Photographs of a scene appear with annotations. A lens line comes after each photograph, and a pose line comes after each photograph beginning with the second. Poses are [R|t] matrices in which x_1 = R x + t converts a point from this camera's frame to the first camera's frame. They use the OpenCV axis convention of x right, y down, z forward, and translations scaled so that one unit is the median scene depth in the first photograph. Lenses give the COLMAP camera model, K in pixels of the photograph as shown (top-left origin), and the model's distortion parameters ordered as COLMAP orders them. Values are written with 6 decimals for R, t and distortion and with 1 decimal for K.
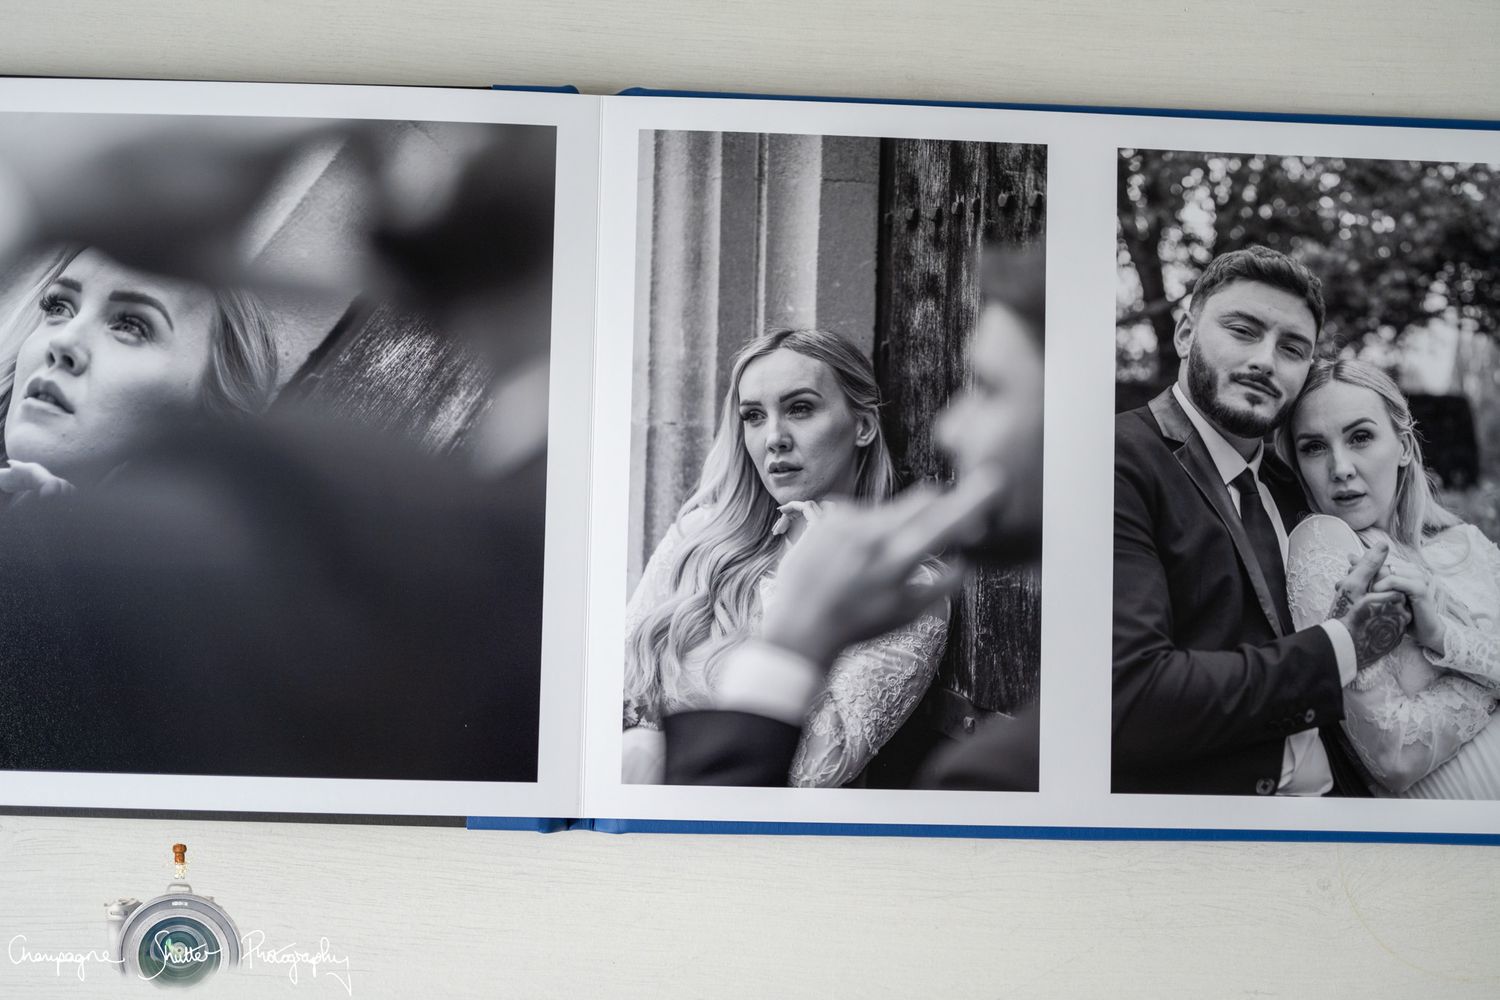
lens RADIAL K [[2160.2, 0, 753.3], [0, 2160.2, 493.2], [0, 0, 1]] dist [0.013890, 0.000000]
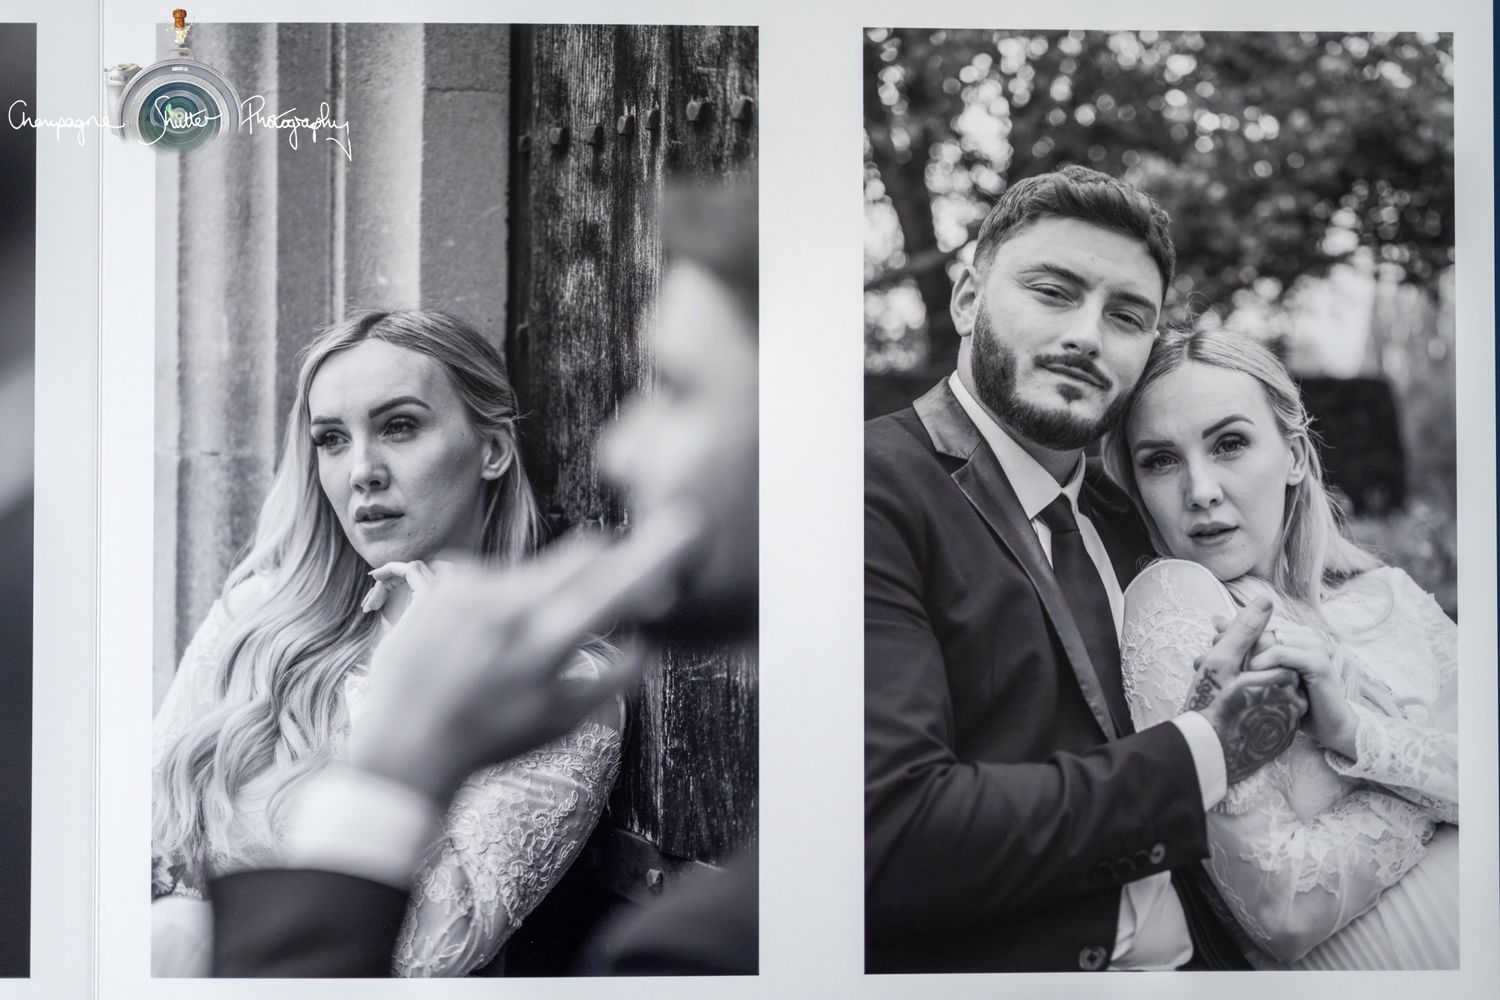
lens RADIAL K [[2160.2, 0, 746.3], [0, 2160.2, 506.9], [0, 0, 1]] dist [0.013890, 0.000000]
pose [[0.998719, -0.024501, -0.044275, 0.160058], [0.026734, 0.998364, 0.050552, -0.045033], [0.042964, -0.051671, 0.997740, 0.315698]]
